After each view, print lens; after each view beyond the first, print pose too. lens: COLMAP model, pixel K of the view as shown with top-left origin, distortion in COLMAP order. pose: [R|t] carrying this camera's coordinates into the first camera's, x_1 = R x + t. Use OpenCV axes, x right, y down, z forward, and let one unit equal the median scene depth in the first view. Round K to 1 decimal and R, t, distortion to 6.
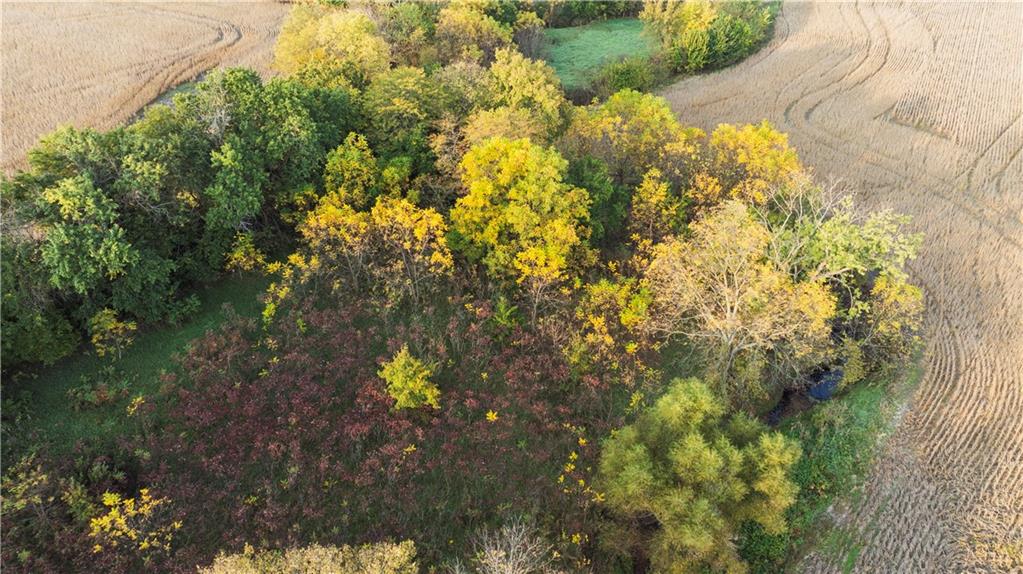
lens RADIAL K [[707.4, 0, 511.5], [0, 707.4, 287.0], [0, 0, 1]] dist [-0.026624, 0.002902]
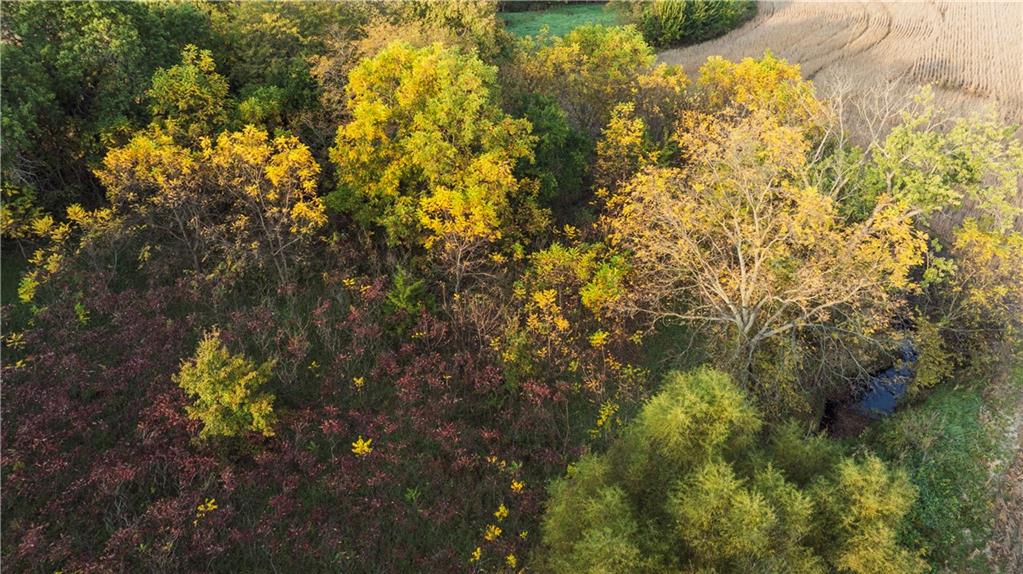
lens RADIAL K [[711.1, 0, 511.5], [0, 711.1, 287.0], [0, 0, 1]] dist [-0.056602, 0.067093]
pose [[0.999274, -0.021453, 0.031489, 0.068447], [0.023594, 0.997318, -0.069278, 0.080067], [-0.029919, 0.069971, 0.997100, 0.340922]]
